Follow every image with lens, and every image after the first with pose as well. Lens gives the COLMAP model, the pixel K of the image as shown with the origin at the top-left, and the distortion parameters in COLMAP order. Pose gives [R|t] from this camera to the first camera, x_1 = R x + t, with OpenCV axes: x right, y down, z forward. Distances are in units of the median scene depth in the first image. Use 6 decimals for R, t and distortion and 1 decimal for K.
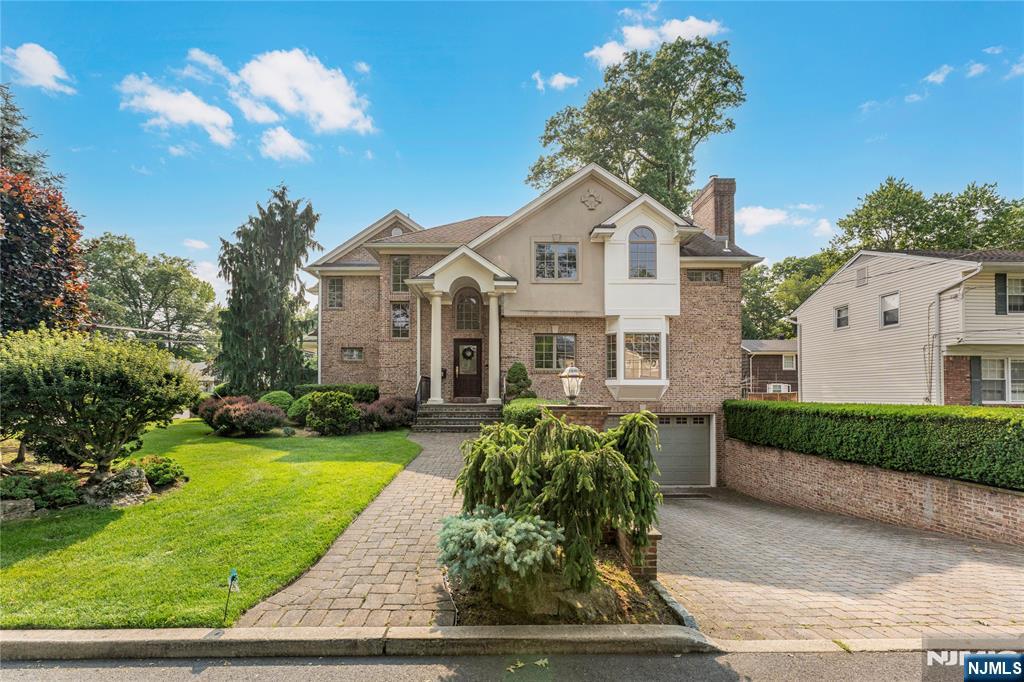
lens RADIAL K [[442.9, 0, 511.9], [0, 442.9, 377.8], [0, 0, 1]] dist [-0.000089, 0.000090]
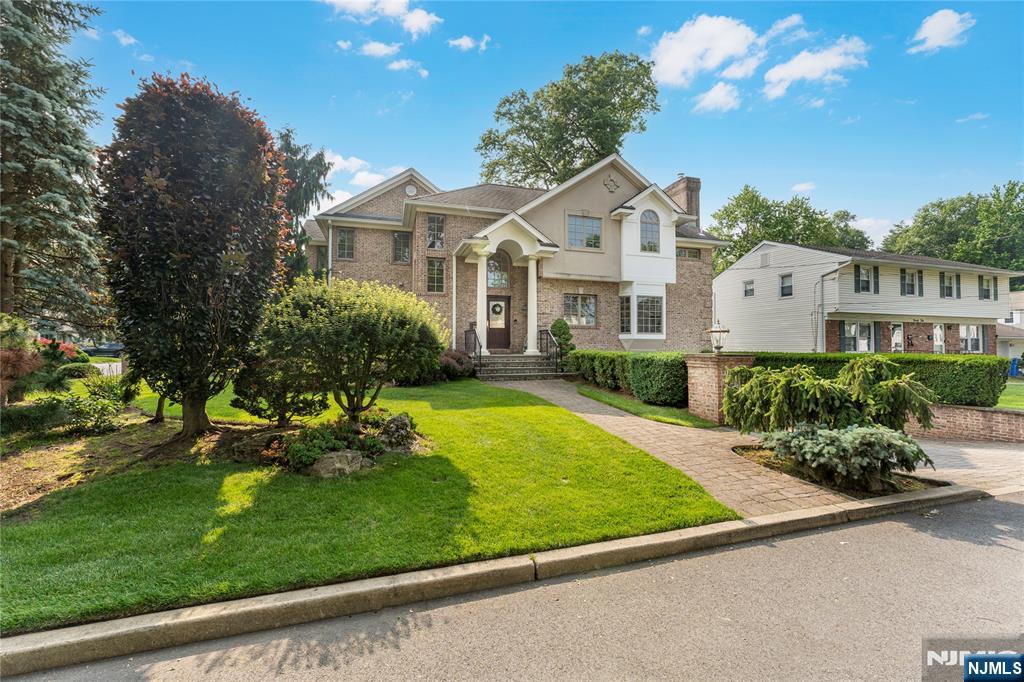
lens RADIAL K [[419.2, 0, 511.7], [0, 419.2, 327.7], [0, 0, 1]] dist [0.000556, 0.000080]
pose [[0.956229, 0.013509, 0.292306, -0.403021], [-0.010529, 0.999875, -0.011766, 0.002983], [-0.292429, 0.008173, 0.956252, -0.001224]]
